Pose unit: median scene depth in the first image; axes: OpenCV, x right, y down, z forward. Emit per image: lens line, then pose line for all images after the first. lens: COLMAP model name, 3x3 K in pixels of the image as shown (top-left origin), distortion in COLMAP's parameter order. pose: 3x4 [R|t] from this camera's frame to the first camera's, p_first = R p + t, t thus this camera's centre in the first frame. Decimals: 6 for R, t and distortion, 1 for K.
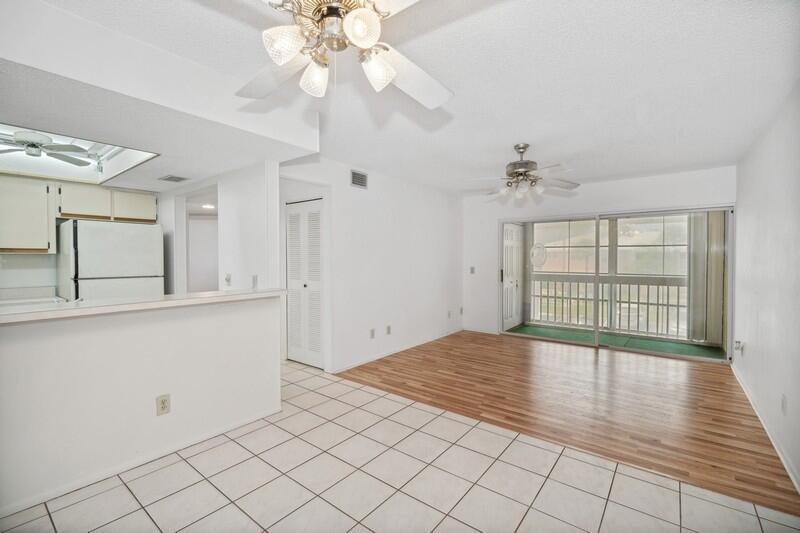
lens RADIAL K [[351.0, 0, 398.2], [0, 351.0, 262.8], [0, 0, 1]] dist [-0.013287, 0.000004]
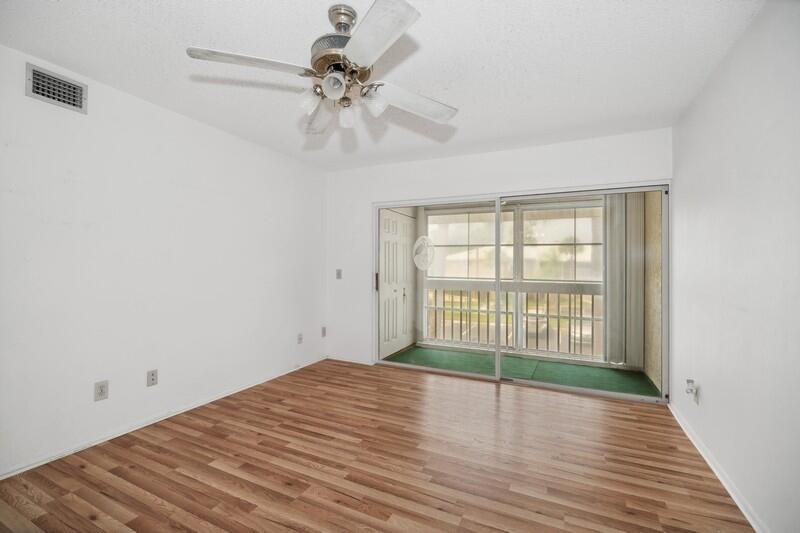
lens RADIAL K [[351.0, 0, 398.2], [0, 351.0, 262.8], [0, 0, 1]] dist [-0.013287, 0.000004]
pose [[0.976730, 0.011134, 0.214186, 0.200766], [-0.005872, 0.999666, -0.025187, 0.016708], [-0.214394, 0.023343, 0.976468, 0.318160]]
